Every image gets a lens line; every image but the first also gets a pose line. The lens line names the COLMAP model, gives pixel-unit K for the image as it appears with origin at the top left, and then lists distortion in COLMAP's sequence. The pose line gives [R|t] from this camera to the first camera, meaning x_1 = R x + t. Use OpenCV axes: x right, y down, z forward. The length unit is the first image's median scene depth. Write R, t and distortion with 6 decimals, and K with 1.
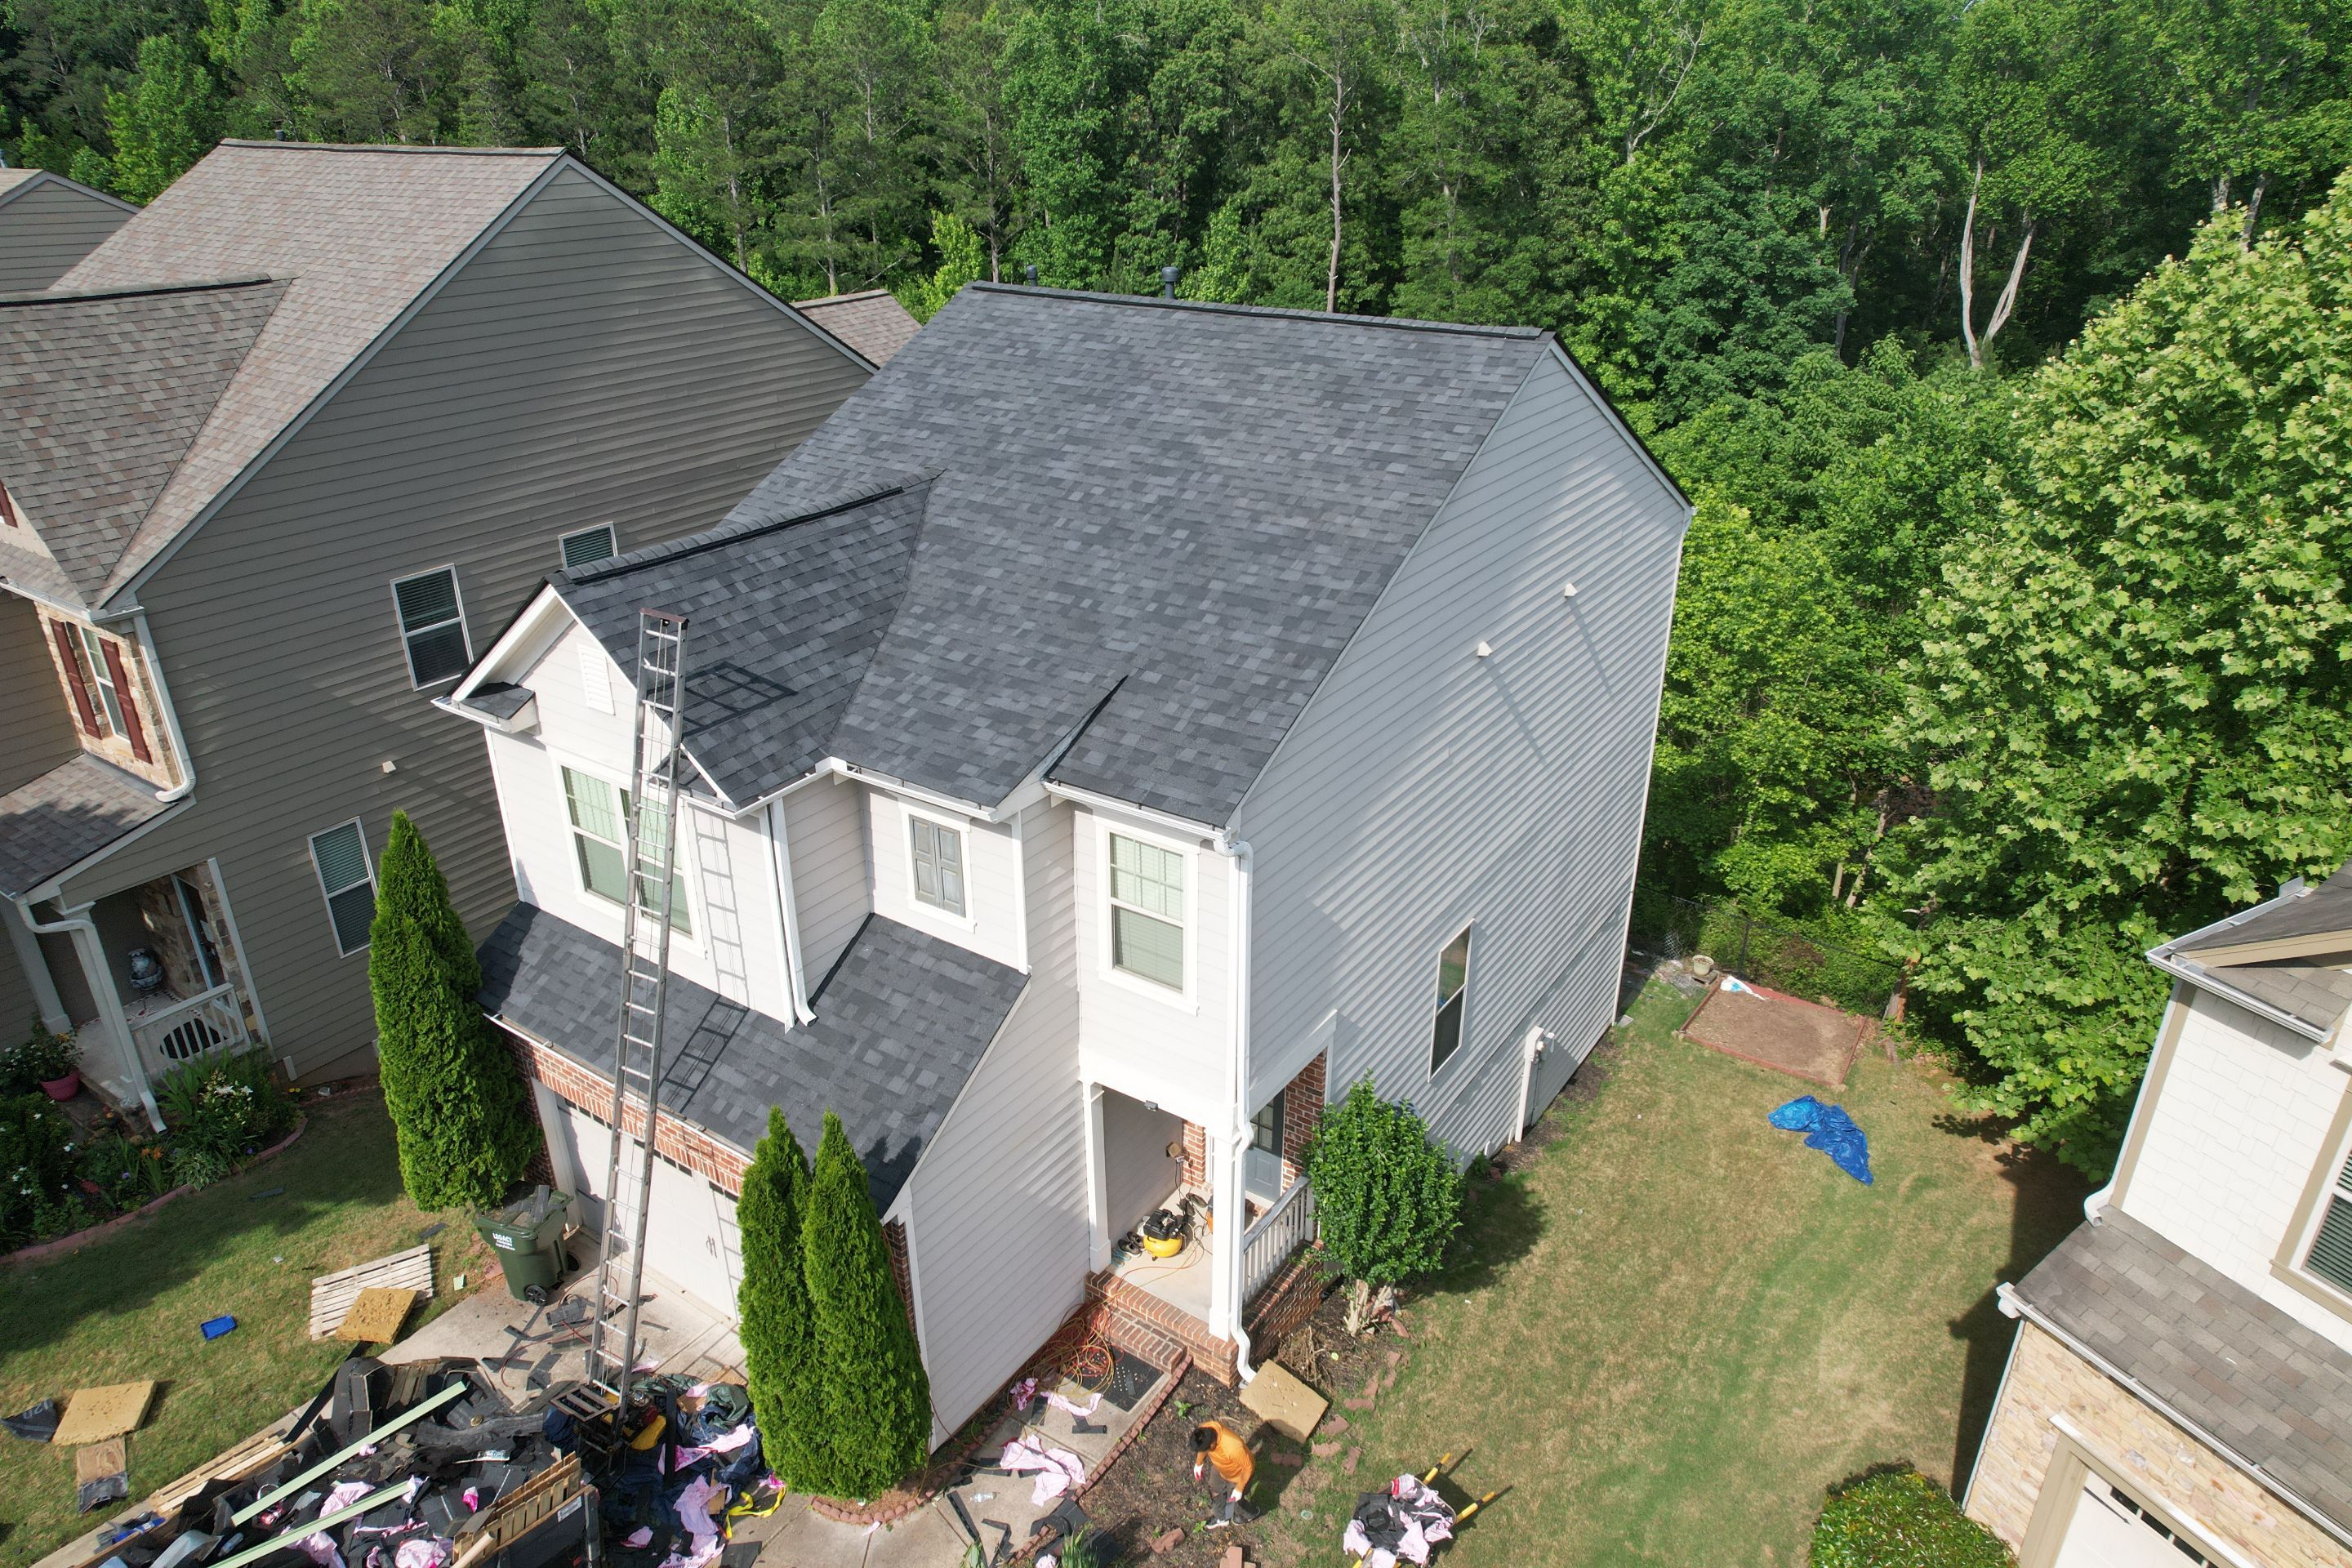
lens RADIAL K [[1508.2, 0, 1179.9], [0, 1508.2, 779.8], [0, 0, 1]] dist [-0.078924, 0.071157]
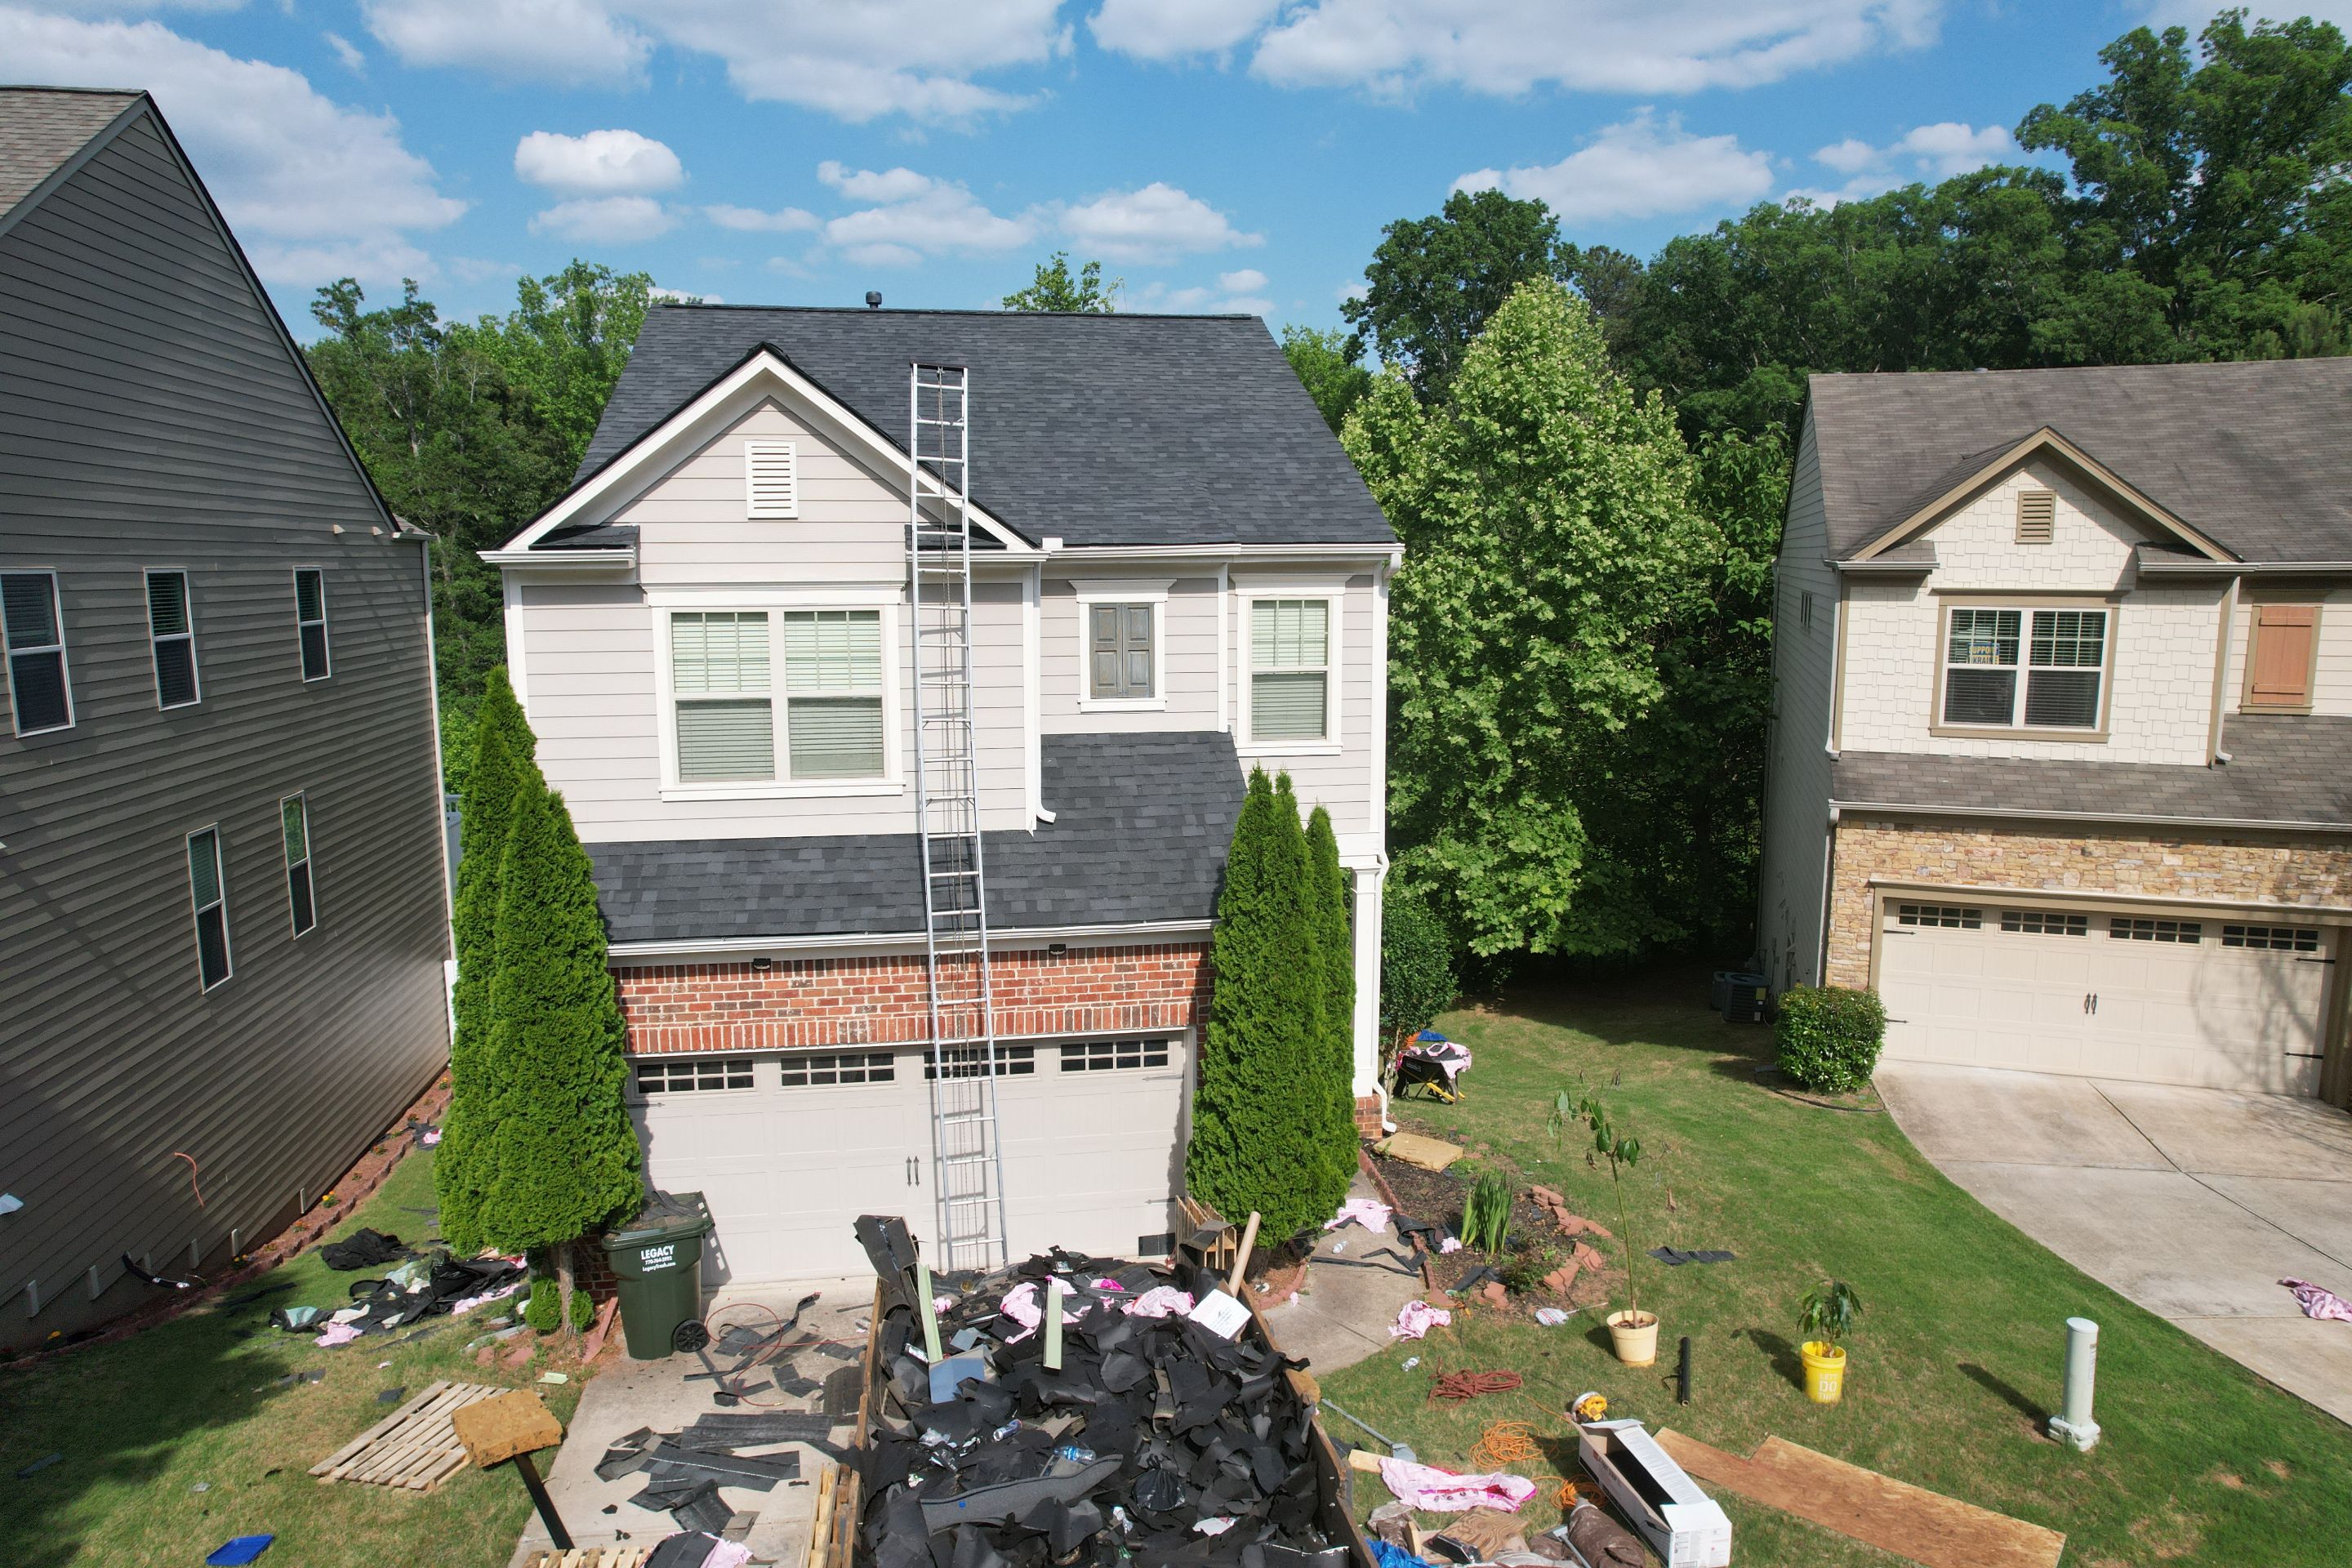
lens RADIAL K [[1508.2, 0, 1180.5], [0, 1508.2, 779.4], [0, 0, 1]] dist [-0.078924, 0.071157]
pose [[0.720157, -0.104031, 0.685967, -0.188543], [0.292408, 0.942107, -0.164106, 0.071348], [-0.629183, 0.318765, 0.708885, 0.058953]]
